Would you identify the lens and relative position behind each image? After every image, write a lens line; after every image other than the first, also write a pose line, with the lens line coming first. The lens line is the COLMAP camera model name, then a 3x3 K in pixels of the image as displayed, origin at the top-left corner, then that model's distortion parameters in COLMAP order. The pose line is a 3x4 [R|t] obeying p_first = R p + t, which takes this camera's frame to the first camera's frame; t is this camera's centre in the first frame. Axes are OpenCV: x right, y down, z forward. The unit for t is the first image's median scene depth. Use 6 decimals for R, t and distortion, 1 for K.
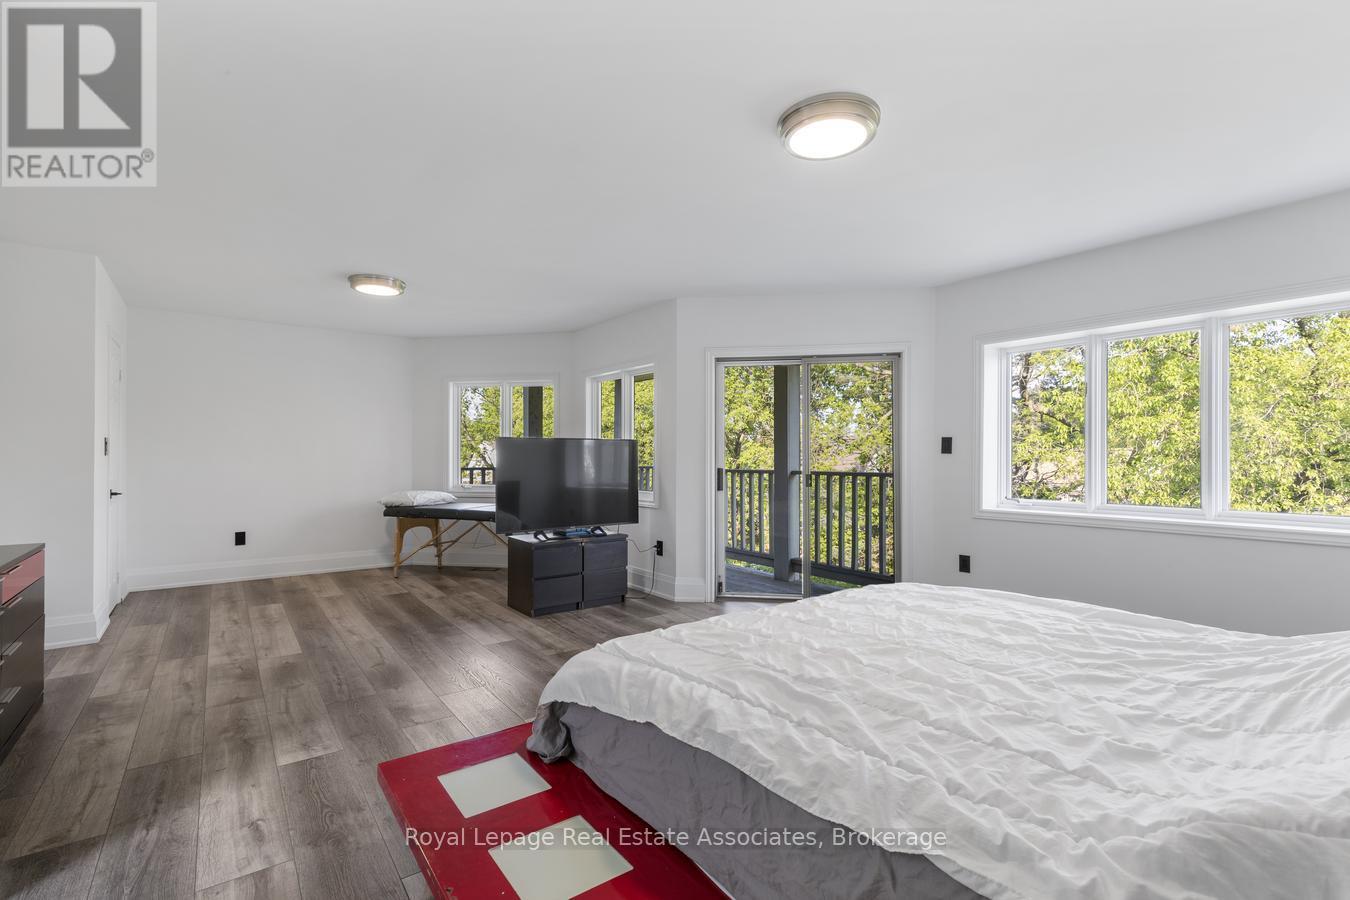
lens RADIAL K [[617.1, 0, 669.3], [0, 617.1, 453.6], [0, 0, 1]] dist [-0.004605, -0.000048]
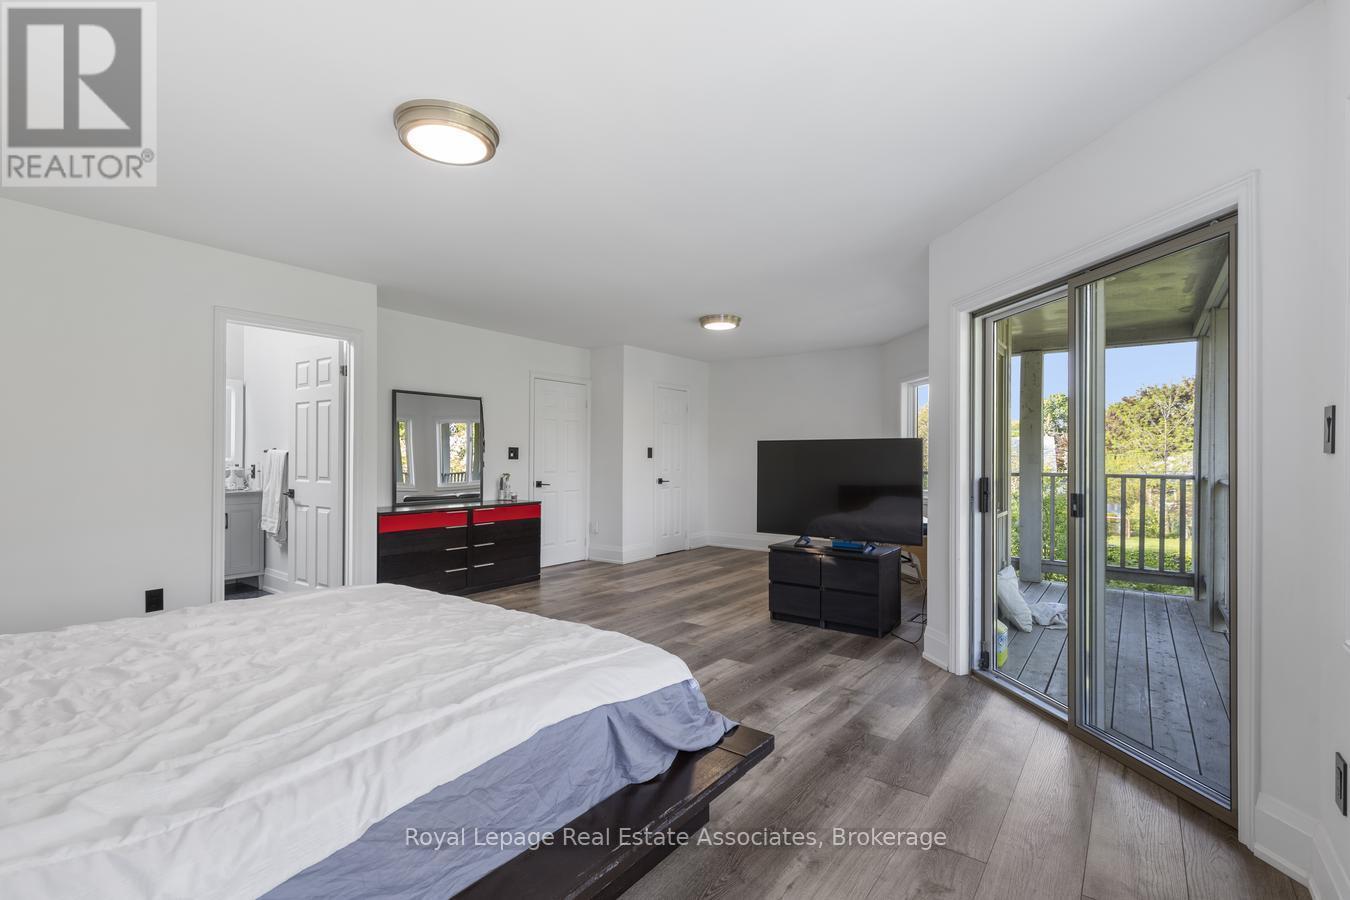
lens RADIAL K [[617.1, 0, 672.9], [0, 617.1, 456.5], [0, 0, 1]] dist [-0.004605, -0.000048]
pose [[0.290806, -0.002077, -0.956780, 0.614320], [-0.000539, 0.999997, -0.002334, 0.002851], [0.956782, 0.001195, 0.290804, 0.494685]]
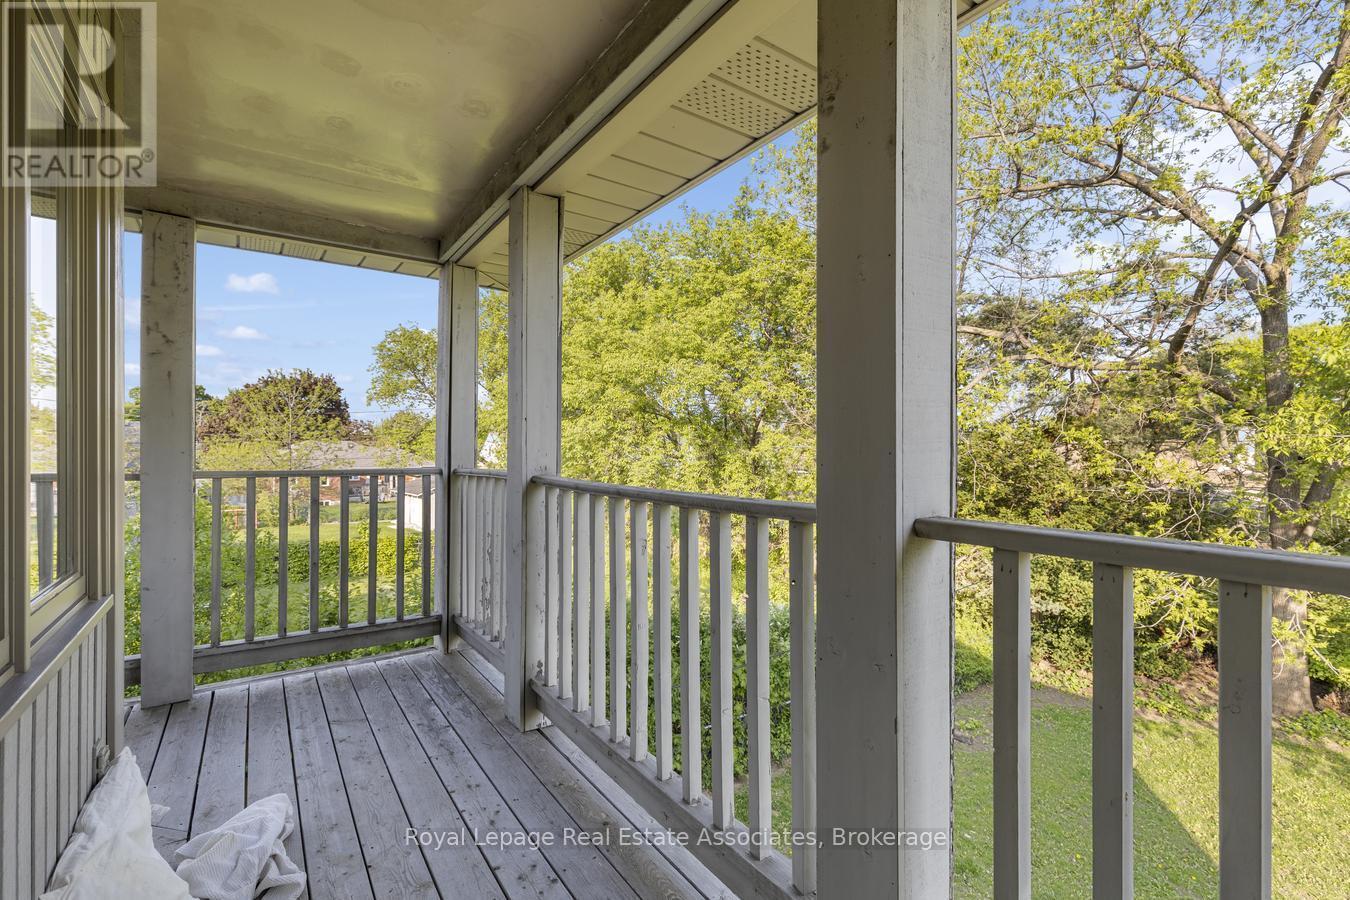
lens RADIAL K [[617.1, 0, 679.4], [0, 617.1, 446.3], [0, 0, 1]] dist [-0.004605, -0.000048]
pose [[0.999656, 0.000536, -0.026231, 0.155270], [-0.000552, 1.000000, -0.000610, 0.006796], [0.026231, 0.000624, 0.999656, 0.955080]]
